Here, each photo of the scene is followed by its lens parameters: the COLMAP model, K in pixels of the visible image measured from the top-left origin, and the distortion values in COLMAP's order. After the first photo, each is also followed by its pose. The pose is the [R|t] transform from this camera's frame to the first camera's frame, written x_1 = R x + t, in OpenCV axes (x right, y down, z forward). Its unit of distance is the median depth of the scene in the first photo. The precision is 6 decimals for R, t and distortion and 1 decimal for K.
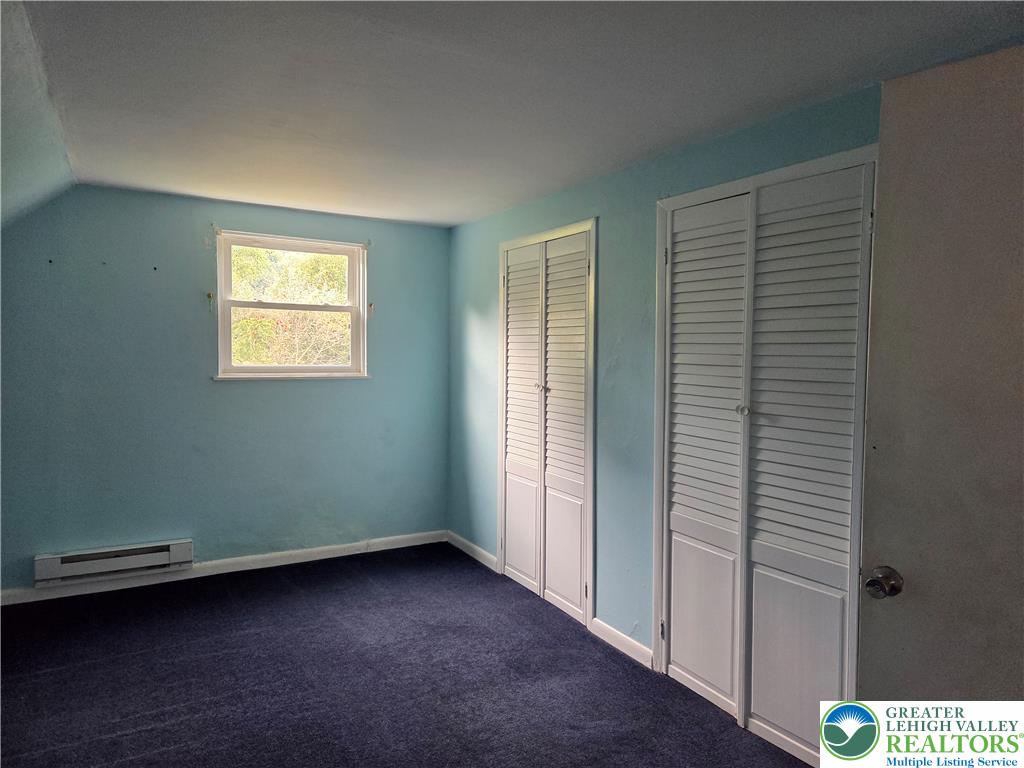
lens RADIAL K [[687.8, 0, 525.7], [0, 687.8, 376.7], [0, 0, 1]] dist [0.073601, -0.058687]
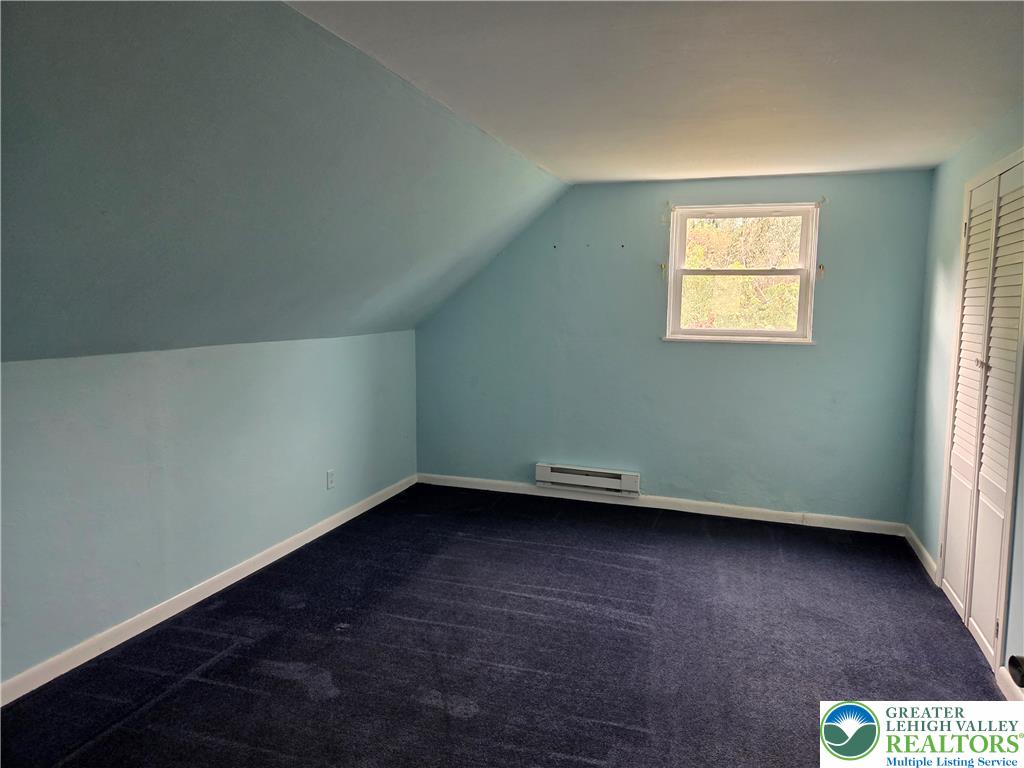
lens RADIAL K [[684.7, 0, 514.2], [0, 684.7, 368.3], [0, 0, 1]] dist [0.077075, -0.065371]
pose [[0.663408, 0.067522, -0.745205, 0.236947], [-0.038492, 0.997681, 0.056131, -0.003386], [0.747267, -0.008554, 0.664469, 0.067199]]
